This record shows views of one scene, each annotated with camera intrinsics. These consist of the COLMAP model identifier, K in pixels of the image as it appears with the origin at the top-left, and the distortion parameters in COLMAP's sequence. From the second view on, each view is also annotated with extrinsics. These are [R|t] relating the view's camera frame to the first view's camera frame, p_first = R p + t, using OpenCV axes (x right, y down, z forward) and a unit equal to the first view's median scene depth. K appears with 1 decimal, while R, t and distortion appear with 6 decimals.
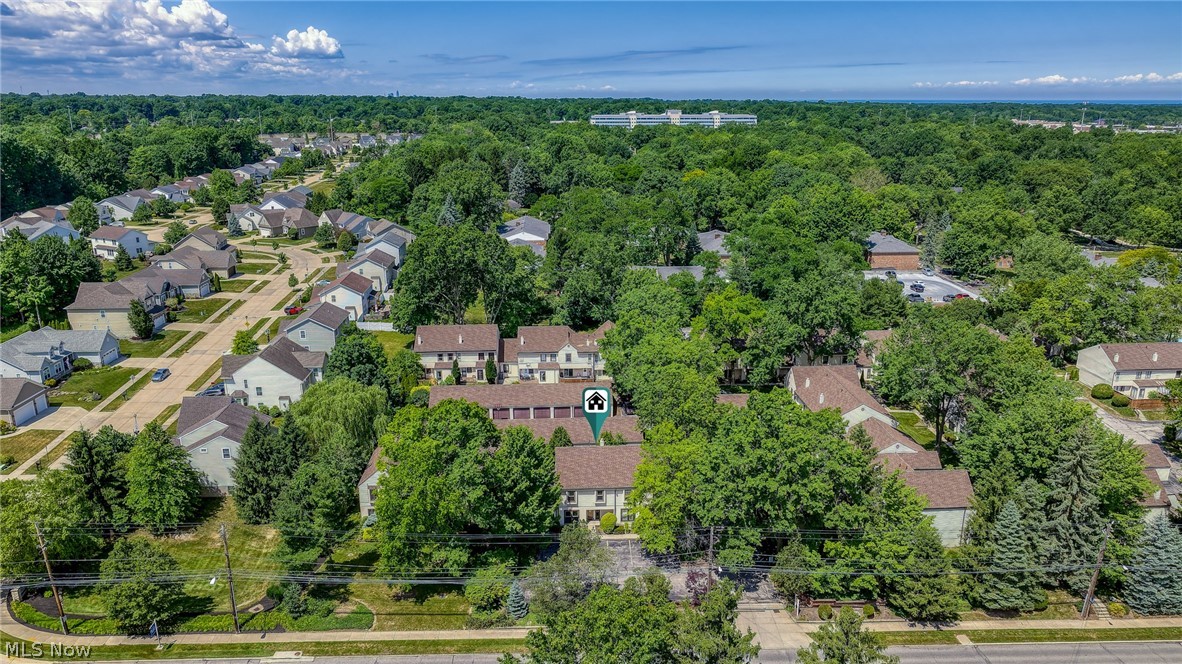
lens RADIAL K [[889.6, 0, 591.0], [0, 889.6, 332.0], [0, 0, 1]] dist [0.000295, 0.000884]
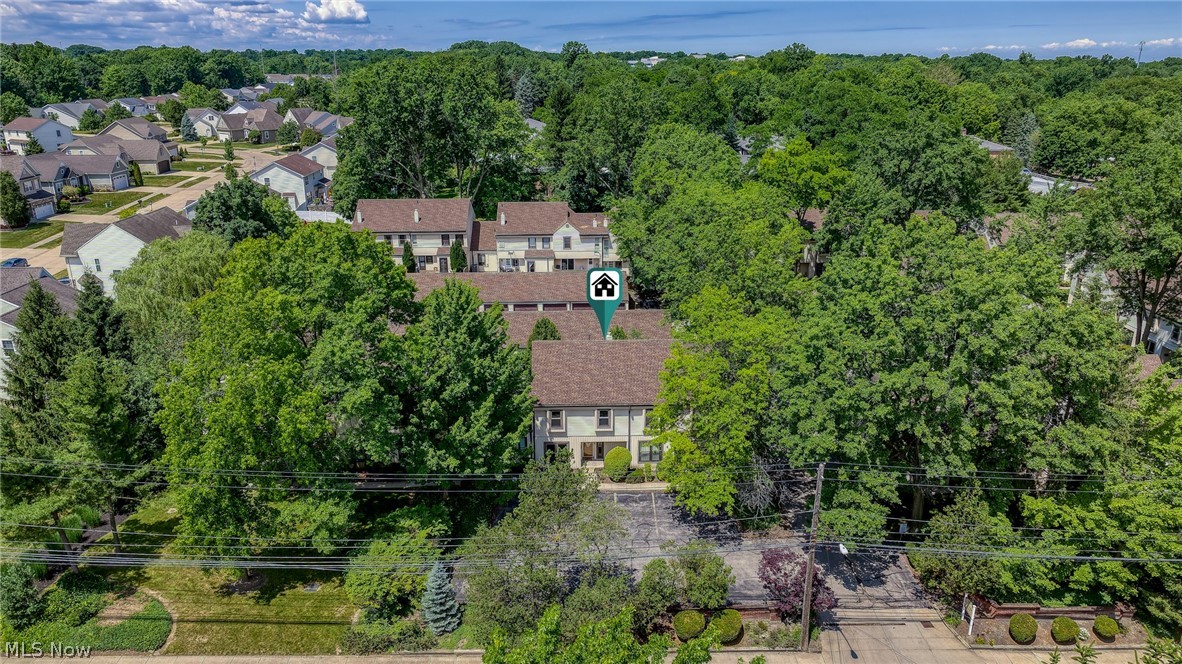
lens RADIAL K [[846.8, 0, 591.0], [0, 846.8, 332.0], [0, 0, 1]] dist [-0.002272, -0.001106]
pose [[0.999672, 0.007484, -0.024492, 0.016582], [-0.006758, 0.999540, 0.029561, 0.121084], [0.024702, -0.029386, 0.999263, 0.480108]]
